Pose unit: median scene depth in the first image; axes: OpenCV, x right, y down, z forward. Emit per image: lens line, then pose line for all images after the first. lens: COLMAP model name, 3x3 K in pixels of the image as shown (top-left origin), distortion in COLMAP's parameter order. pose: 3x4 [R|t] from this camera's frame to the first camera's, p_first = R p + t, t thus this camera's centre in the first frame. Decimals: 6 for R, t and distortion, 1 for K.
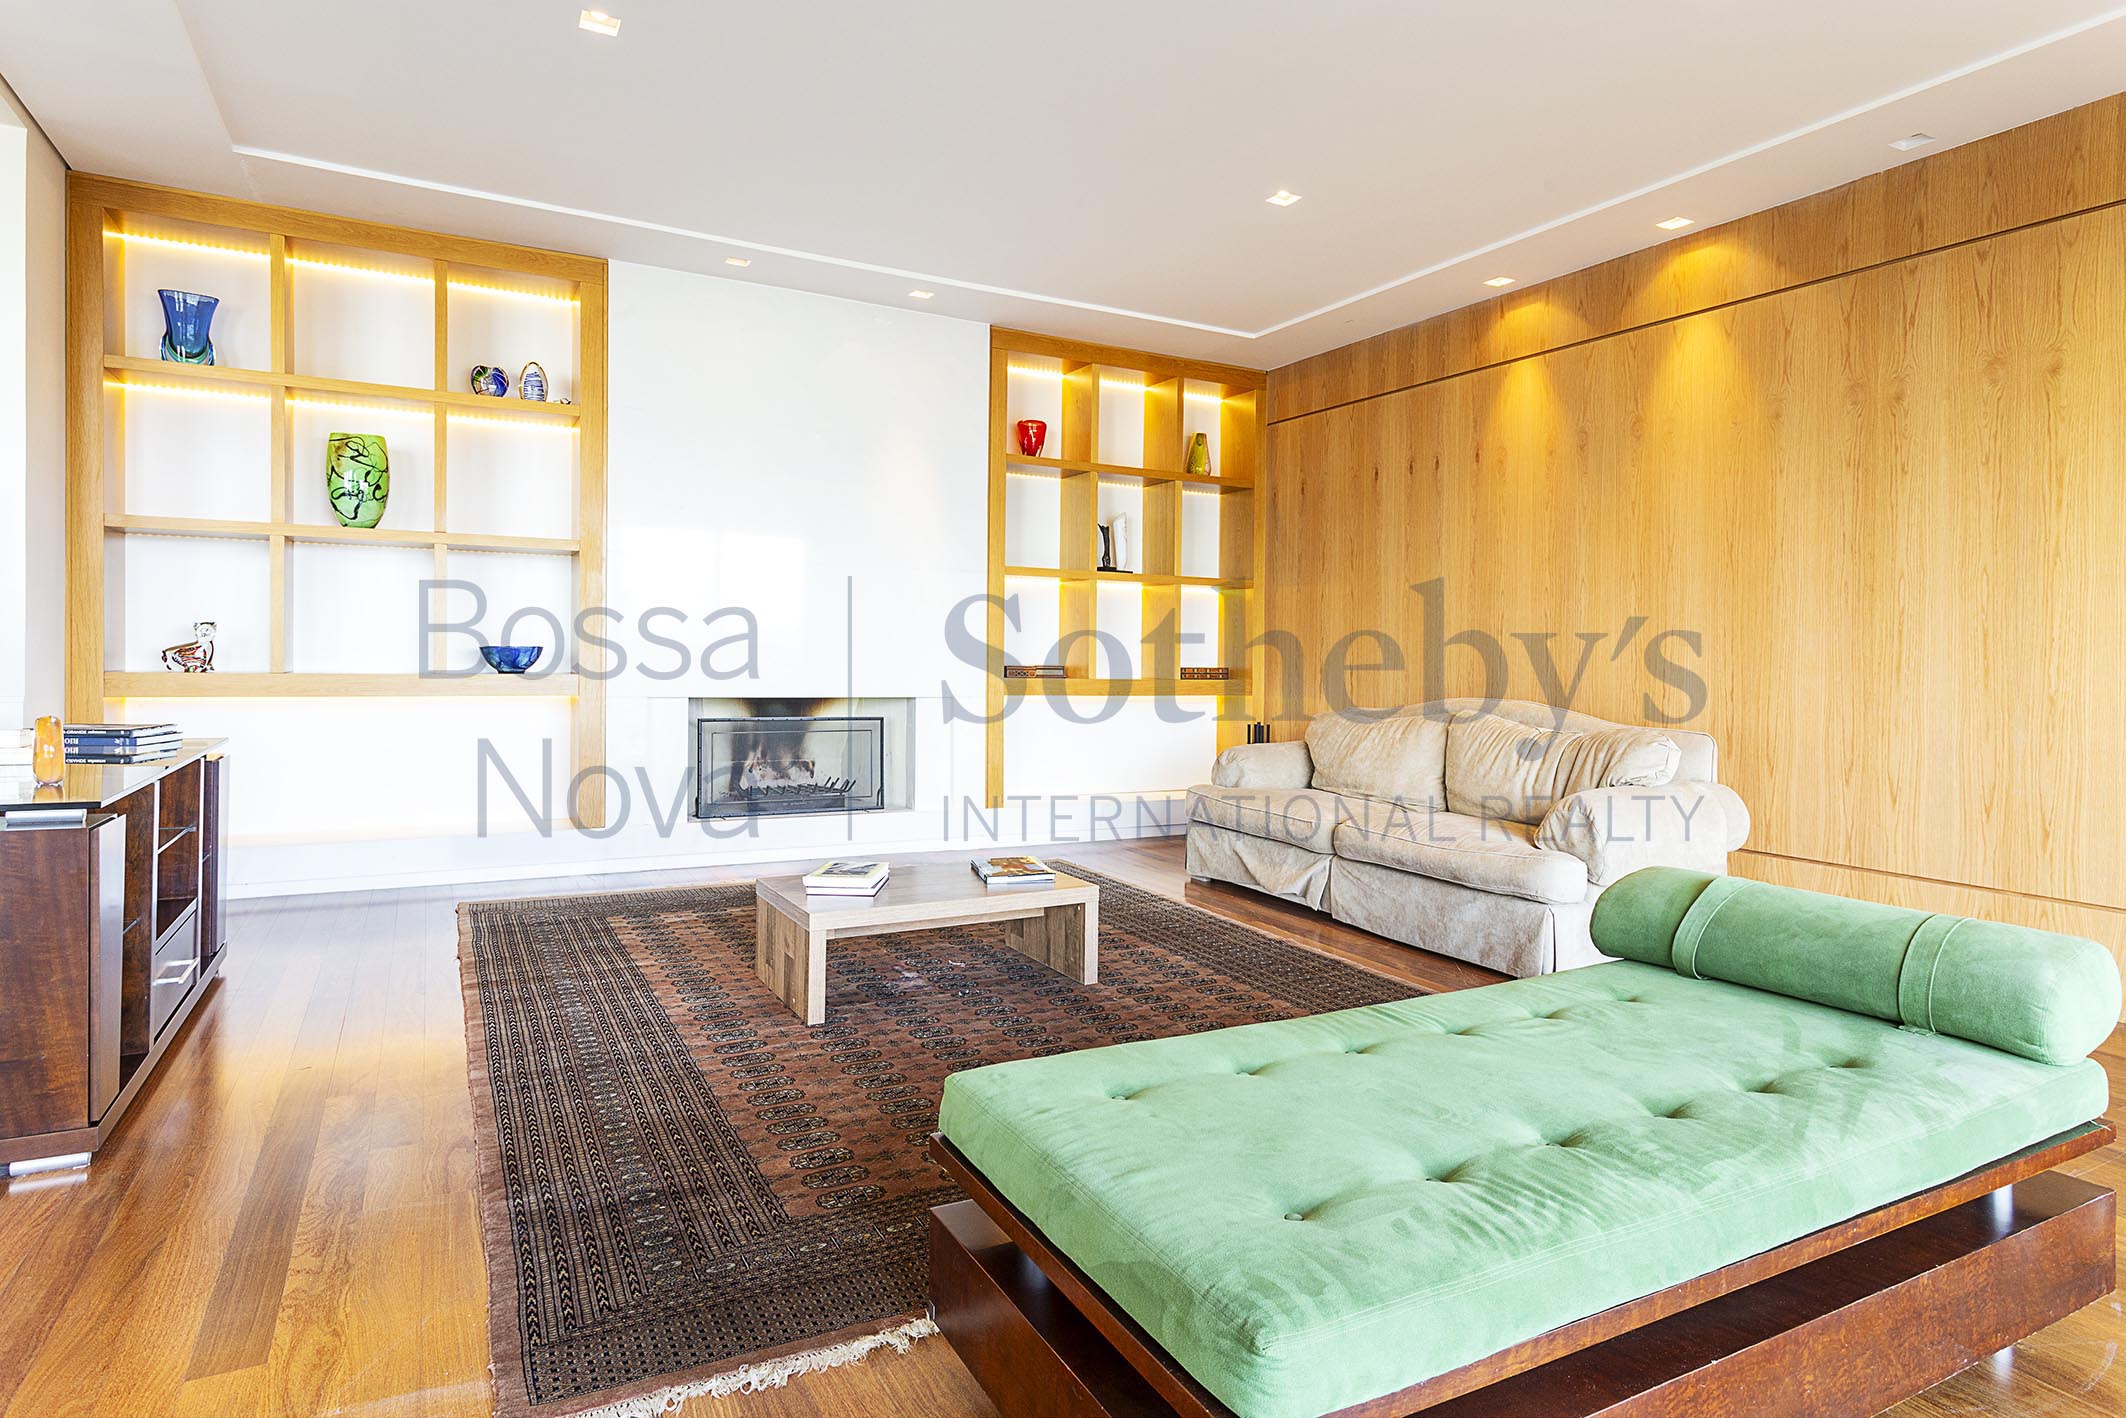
lens RADIAL K [[1203.4, 0, 1125.0], [0, 1203.4, 656.3], [0, 0, 1]] dist [0.001724, -0.000973]
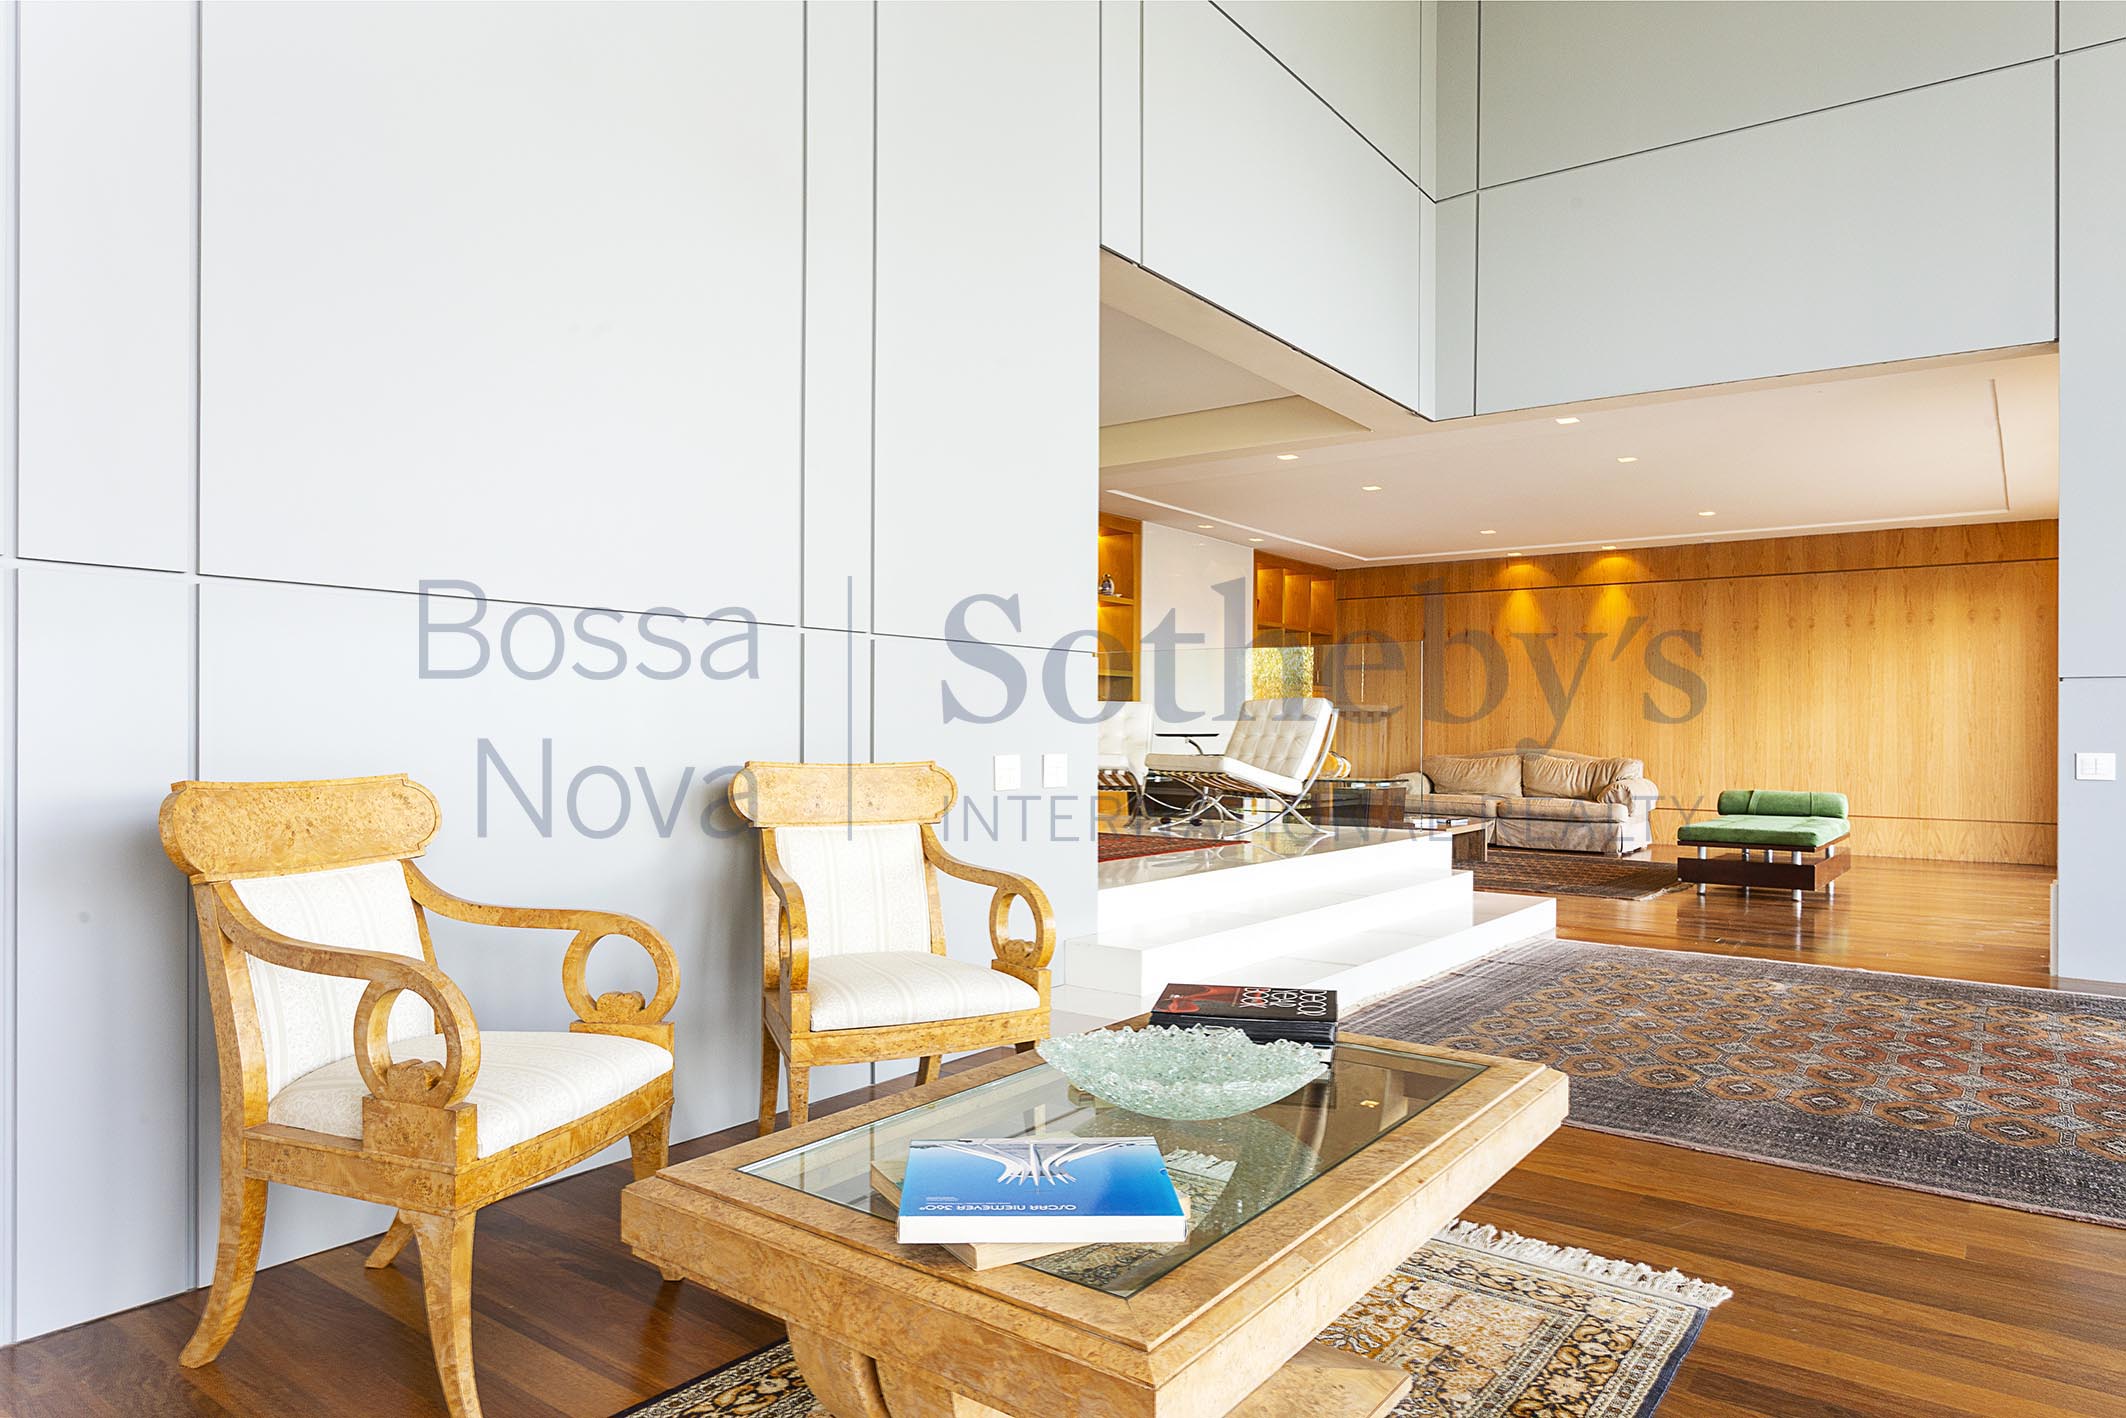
lens RADIAL K [[1341.4, 0, 1060.1], [0, 1341.4, 717.4], [0, 0, 1]] dist [0.001324, 0.001191]
pose [[0.913814, -0.007696, 0.406061, -1.599423], [0.010378, 0.999936, -0.004402, -0.021413], [-0.406001, 0.008237, 0.913836, -0.976369]]
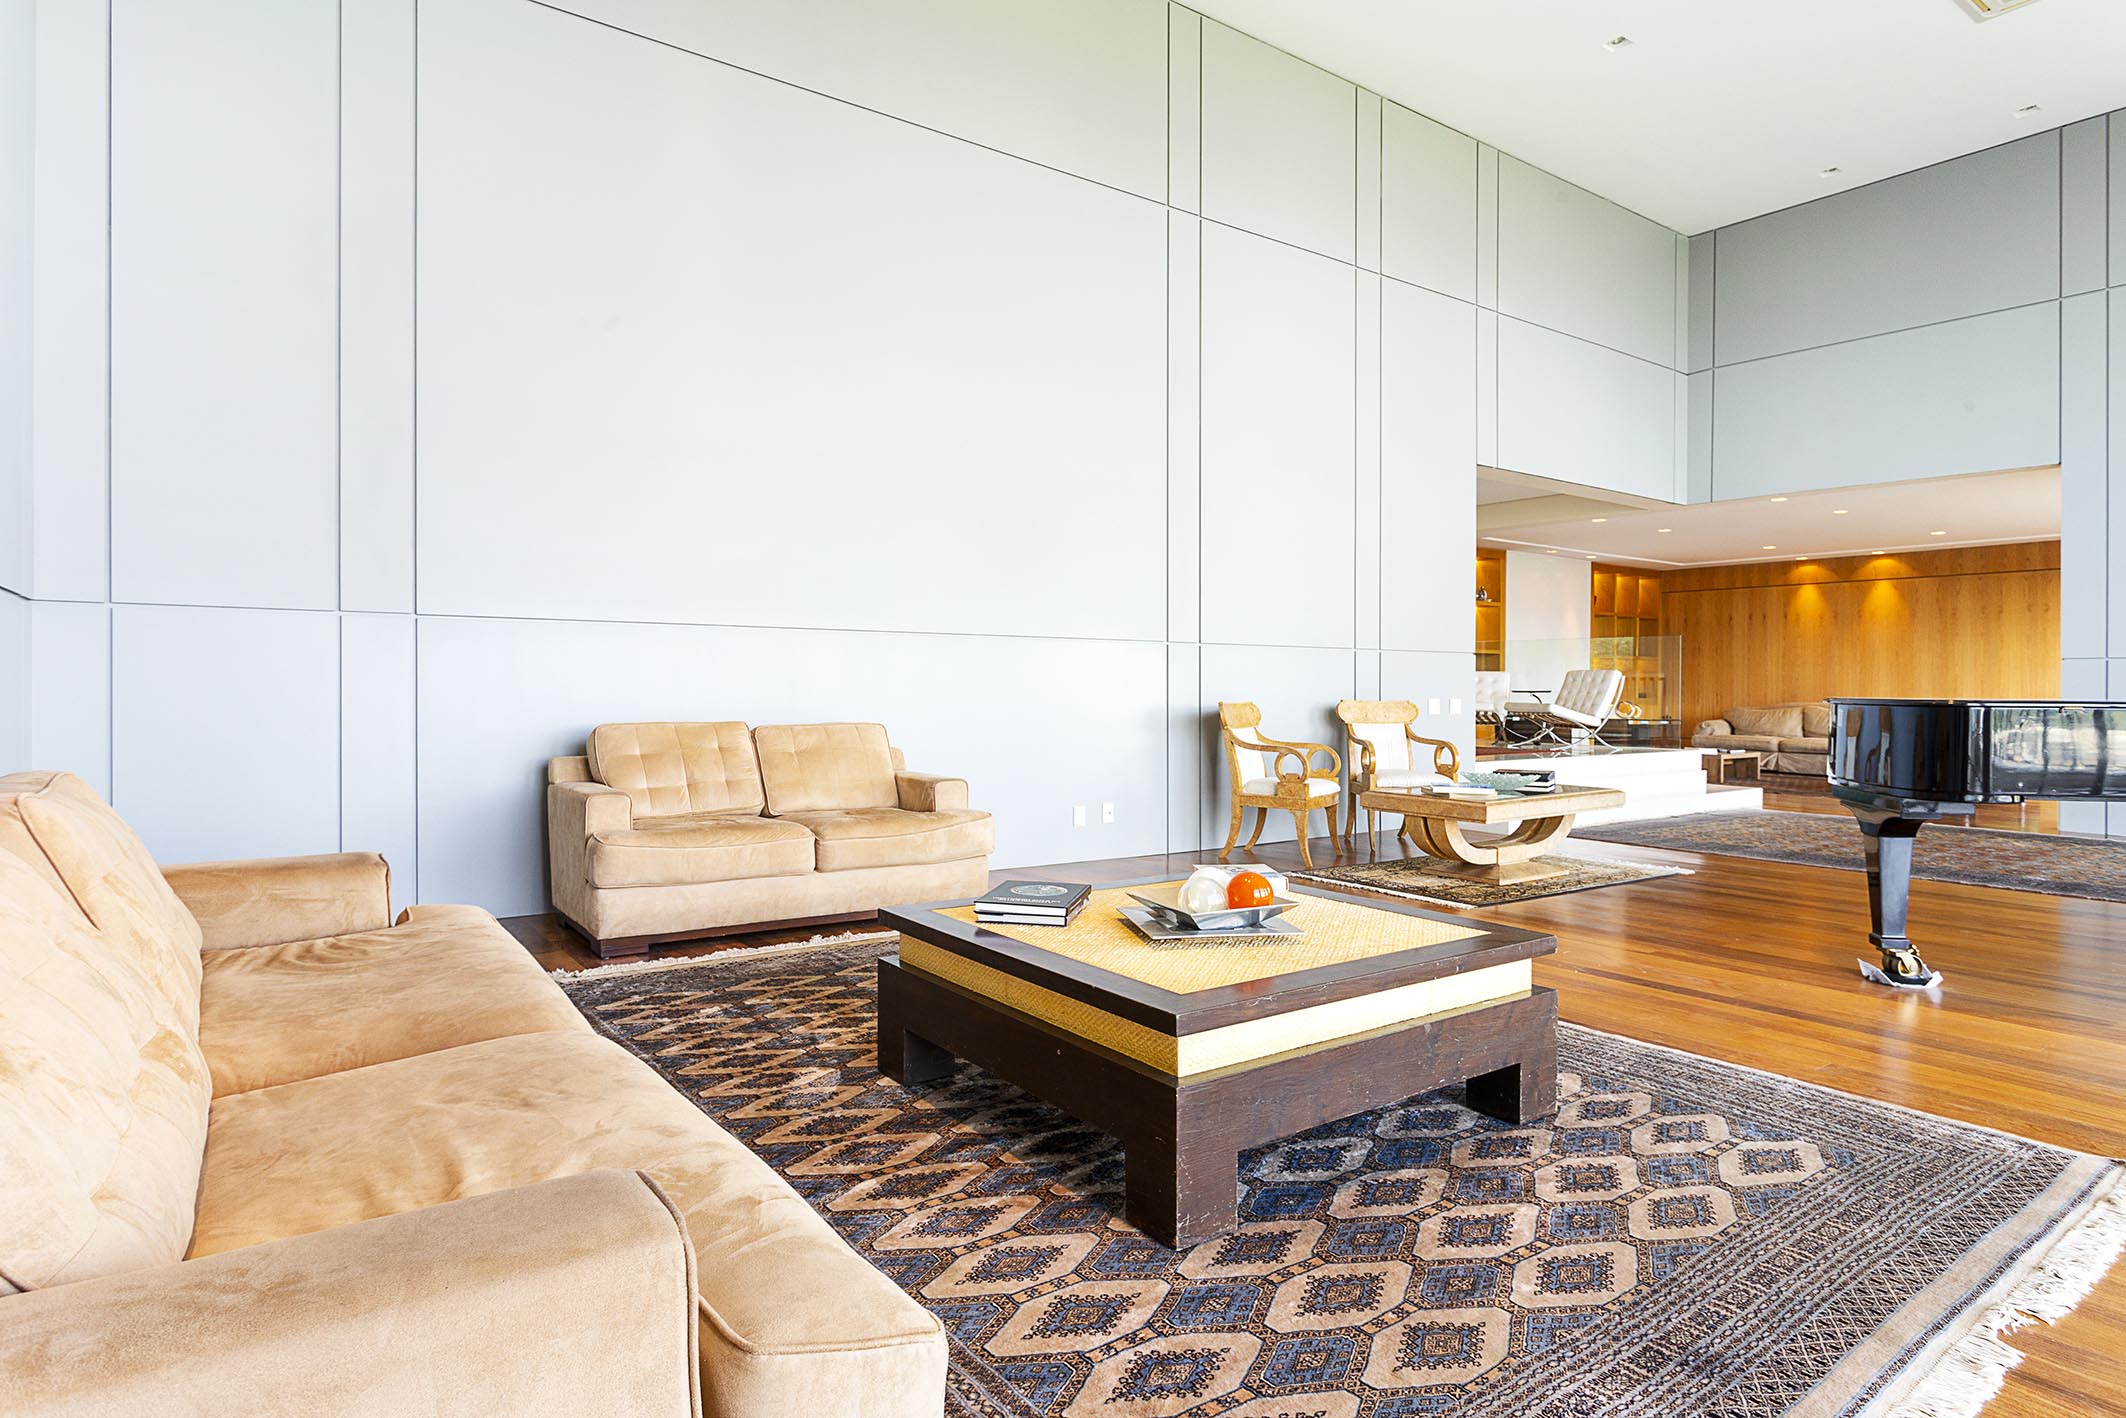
lens RADIAL K [[1203.4, 0, 1066.9], [0, 1203.4, 687.4], [0, 0, 1]] dist [0.001724, -0.000973]
pose [[0.992842, -0.010090, 0.119004, -2.040054], [0.009882, 0.999948, 0.002335, -0.028737], [-0.119022, -0.001143, 0.992891, -1.895750]]
